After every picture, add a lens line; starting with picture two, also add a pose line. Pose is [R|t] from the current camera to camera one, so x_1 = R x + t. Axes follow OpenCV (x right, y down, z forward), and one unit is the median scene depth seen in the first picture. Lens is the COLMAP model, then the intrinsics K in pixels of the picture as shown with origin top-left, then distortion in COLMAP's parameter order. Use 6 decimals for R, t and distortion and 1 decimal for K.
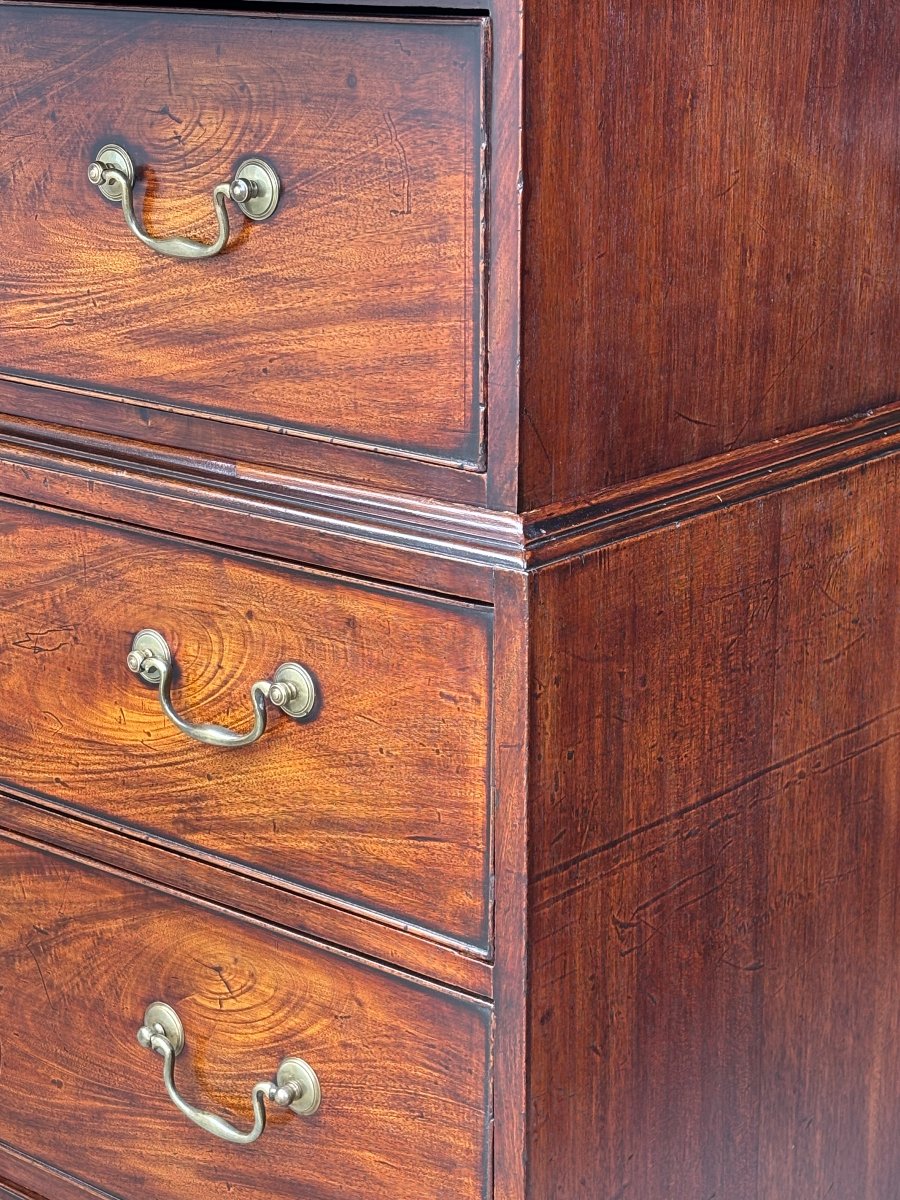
lens RADIAL K [[2435.6, 0, 443.0], [0, 2435.6, 601.0], [0, 0, 1]] dist [0.189489, 0.000000]
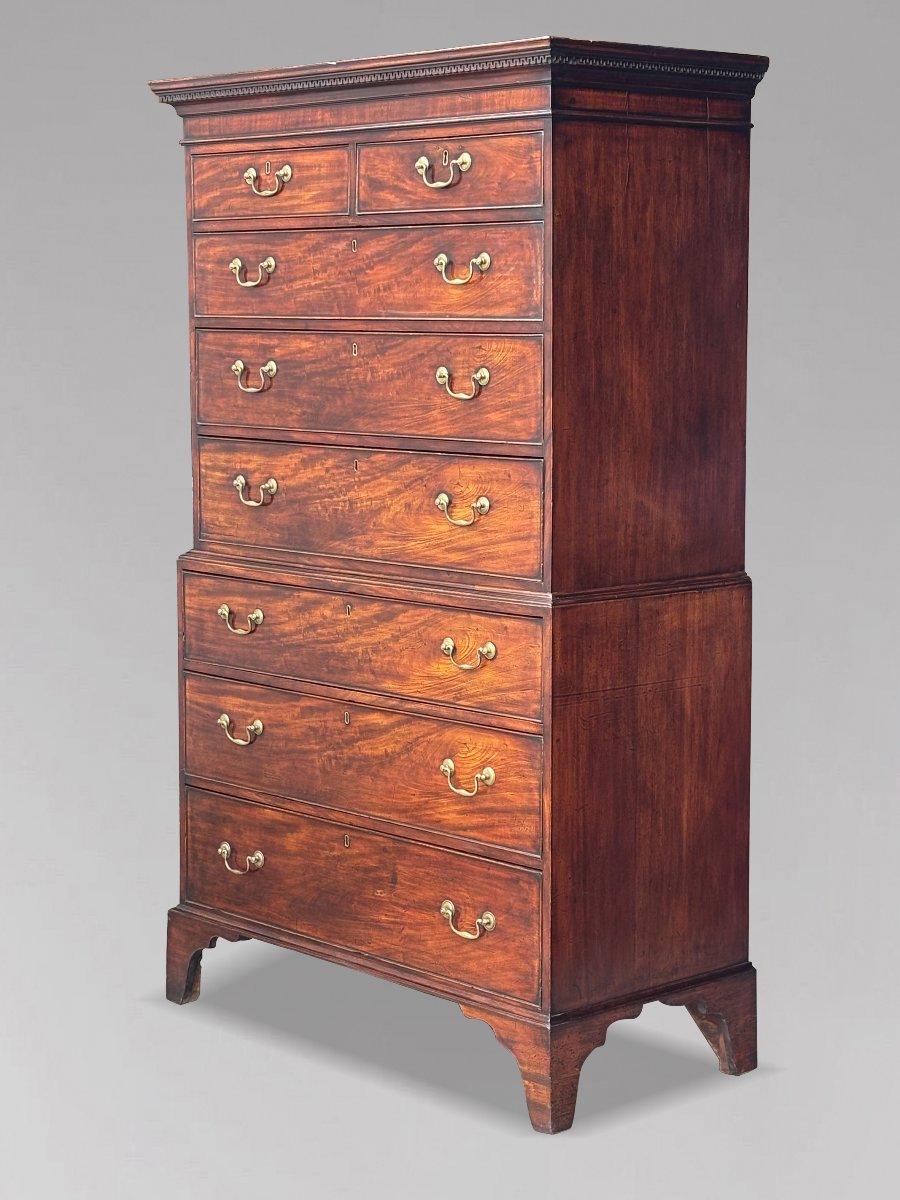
lens RADIAL K [[2435.6, 0, 467.8], [0, 2435.6, 636.3], [0, 0, 1]] dist [0.189489, 0.000000]
pose [[0.993462, 0.017548, -0.112809, 0.288741], [-0.033845, 0.988967, -0.144219, 0.502874], [0.109034, 0.147095, 0.983095, -2.319058]]
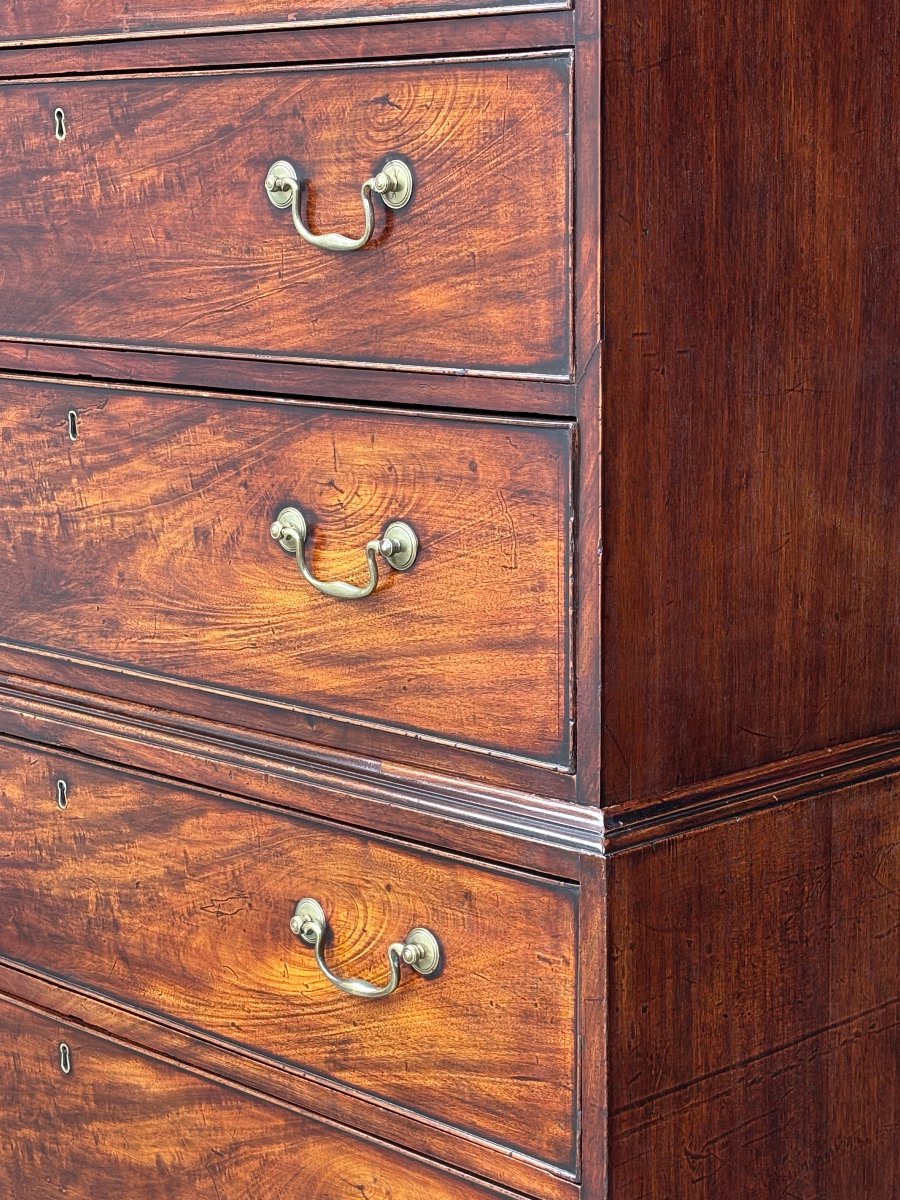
lens RADIAL K [[2435.6, 0, 464.8], [0, 2435.6, 592.8], [0, 0, 1]] dist [0.189489, 0.000000]
pose [[0.996629, 0.007560, -0.081693, 0.057600], [-0.016766, 0.993499, -0.112601, -0.003789], [0.080310, 0.113591, 0.990276, -0.225488]]
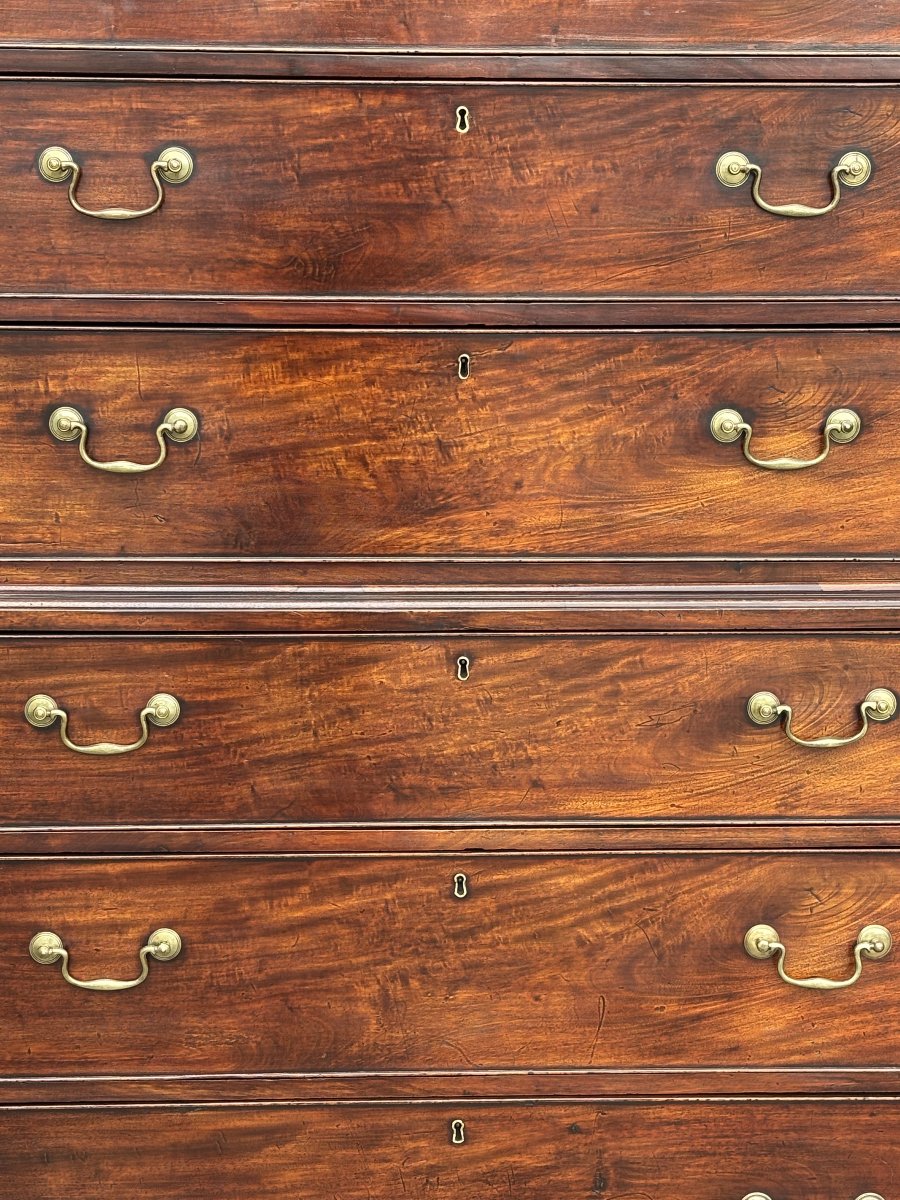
lens RADIAL K [[2393.8, 0, 465.7], [0, 2393.8, 625.4], [0, 0, 1]] dist [0.186155, 0.000000]
pose [[0.729013, -0.121739, 0.673587, -1.431923], [0.184255, 0.982636, -0.021822, -0.036444], [-0.659235, 0.140021, 0.738786, -0.090630]]
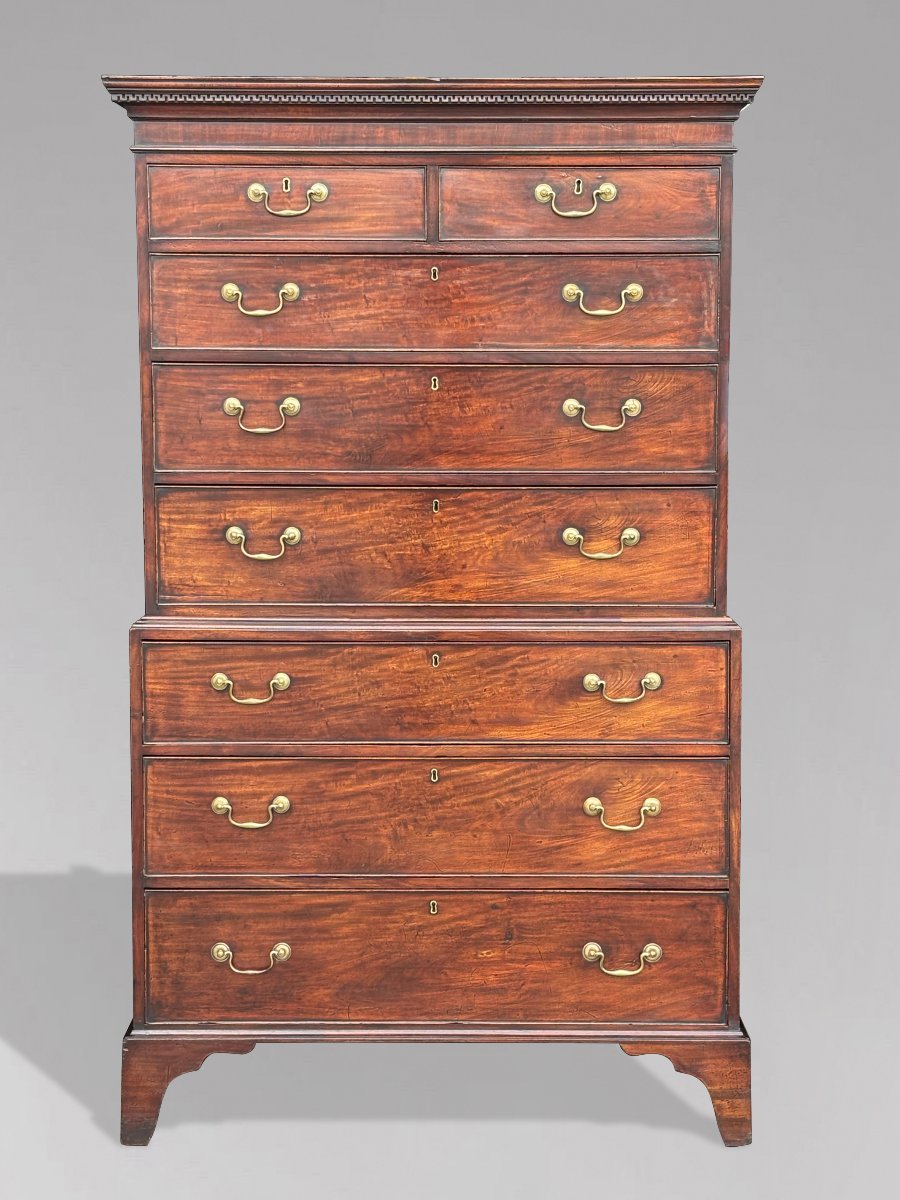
lens RADIAL K [[2435.6, 0, 452.6], [0, 2435.6, 631.2], [0, 0, 1]] dist [0.189489, 0.000000]
pose [[0.751920, -0.072436, 0.655263, -2.468417], [0.180114, 0.978702, -0.098492, 0.250820], [-0.634173, 0.192080, 0.748953, -1.363362]]
